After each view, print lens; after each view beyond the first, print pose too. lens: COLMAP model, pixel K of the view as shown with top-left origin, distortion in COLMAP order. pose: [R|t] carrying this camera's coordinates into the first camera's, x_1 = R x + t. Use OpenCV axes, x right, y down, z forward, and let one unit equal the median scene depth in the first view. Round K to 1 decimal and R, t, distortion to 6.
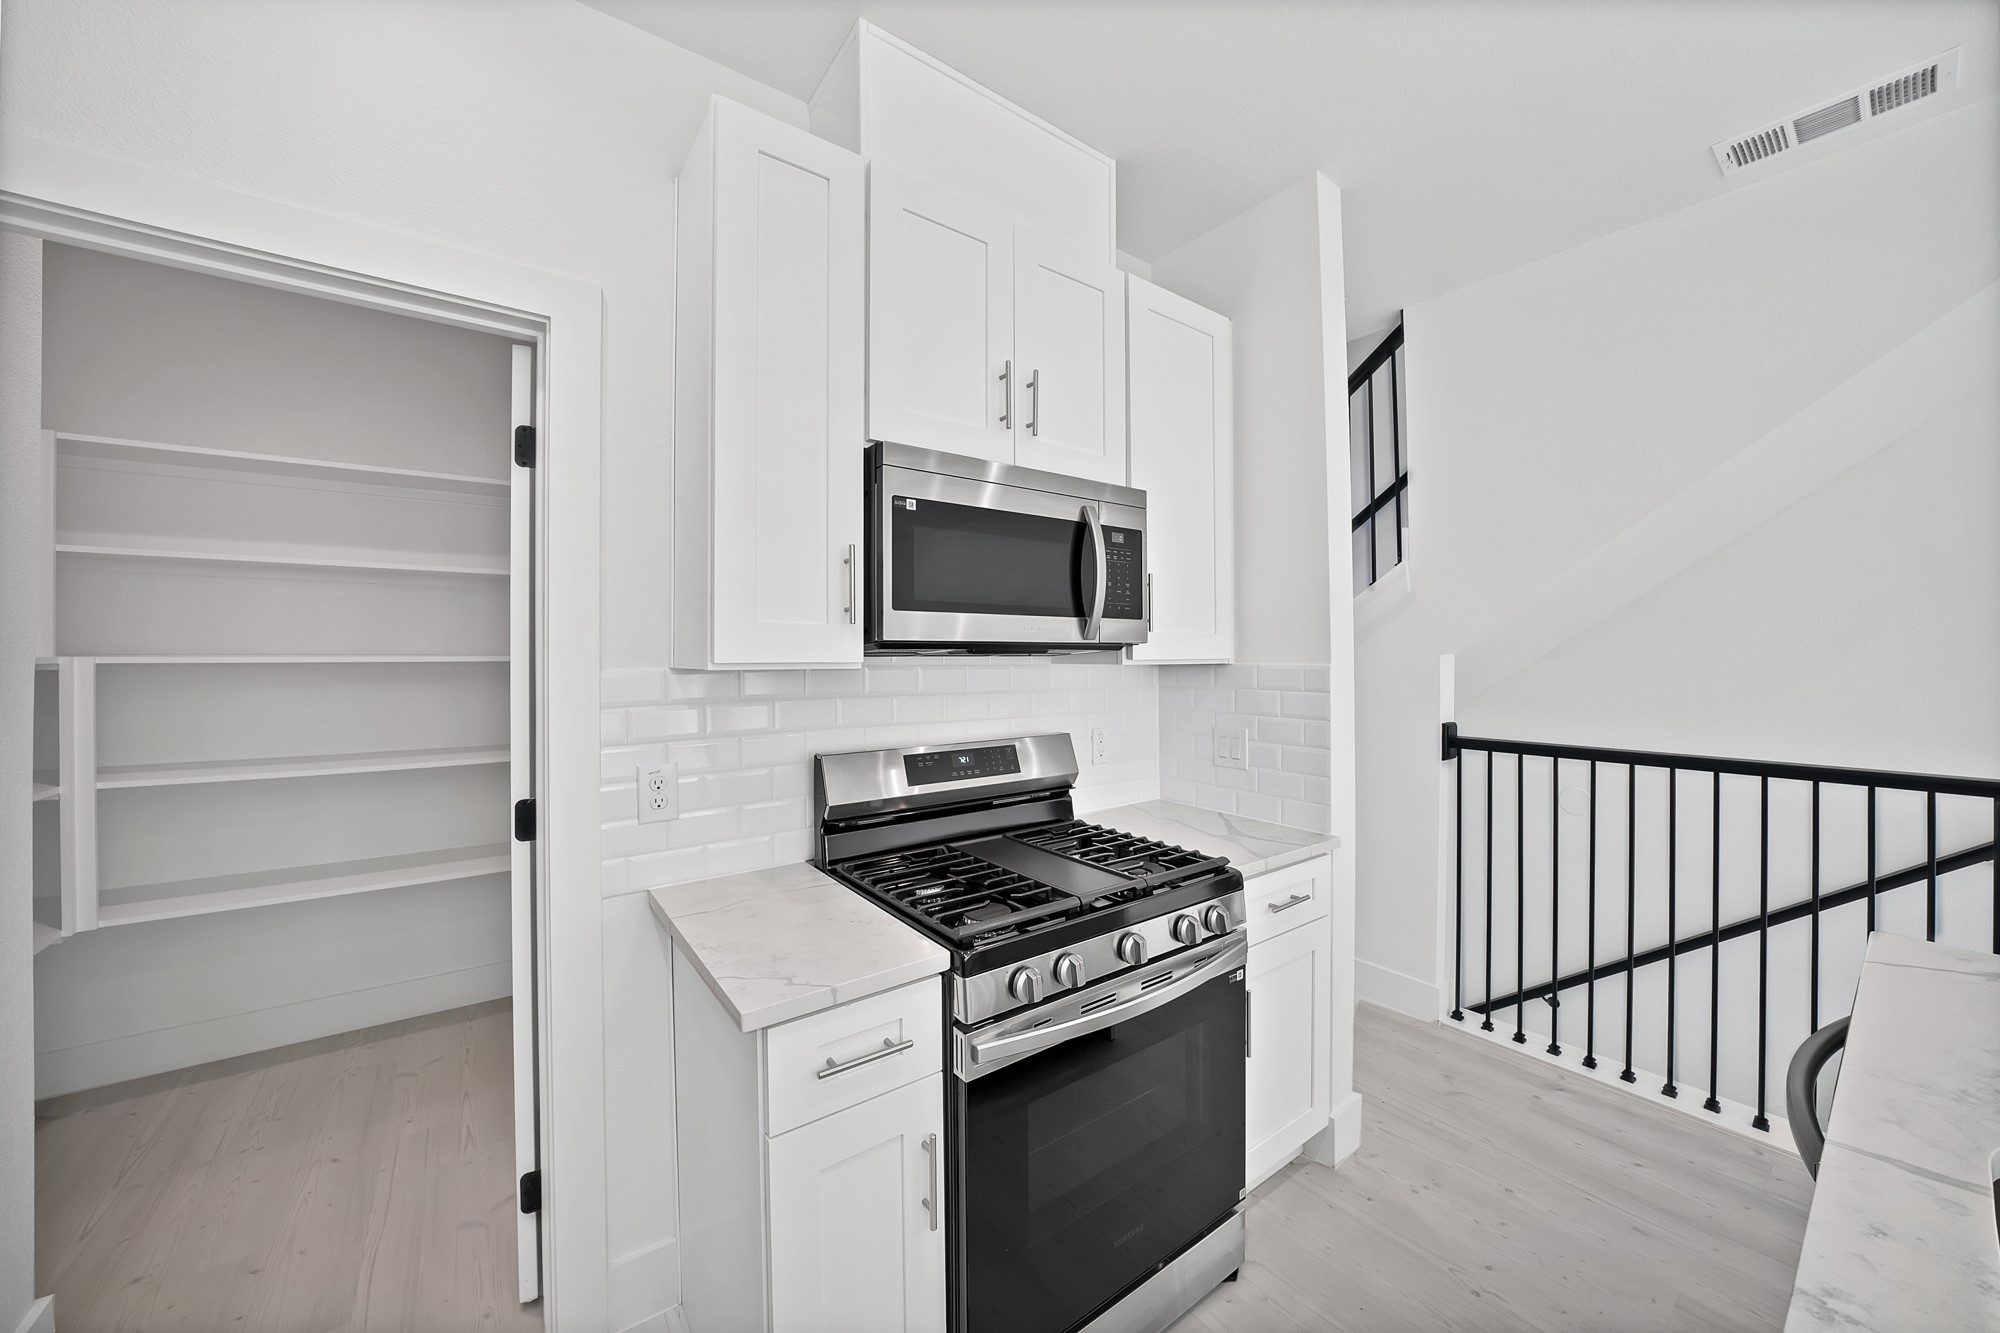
lens RADIAL K [[717.7, 0, 999.7], [0, 717.7, 654.0], [0, 0, 1]] dist [-0.019792, 0.000049]
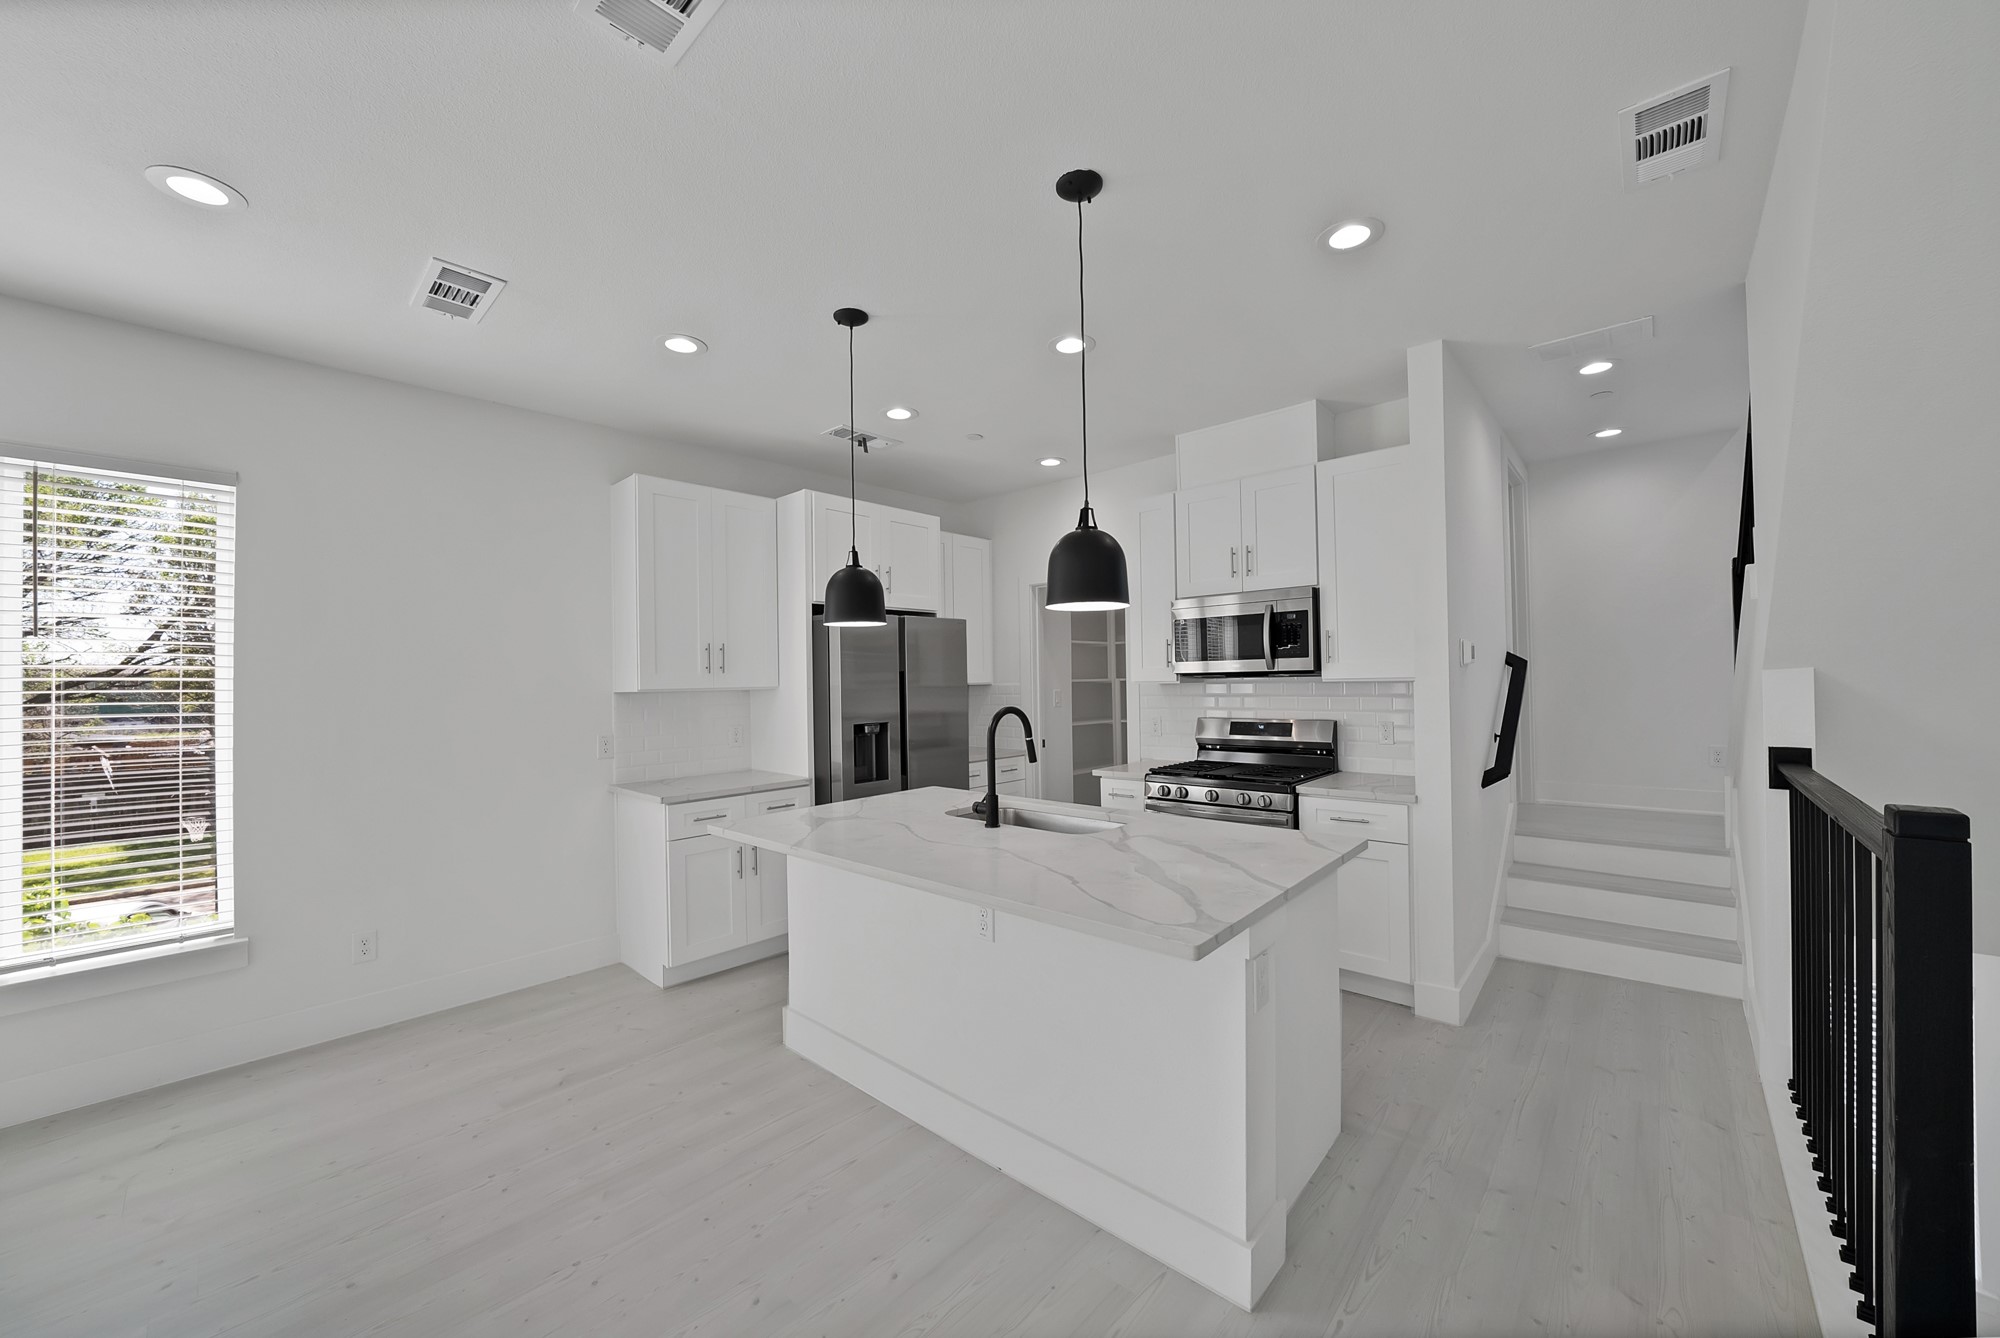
lens RADIAL K [[737.4, 0, 996.1], [0, 737.4, 673.9], [0, 0, 1]] dist [-0.022990, 0.000025]
pose [[0.194750, -0.009095, -0.980811, 2.010486], [0.022536, 0.999735, -0.004796, -0.014737], [0.980594, -0.021170, 0.194903, -0.180478]]
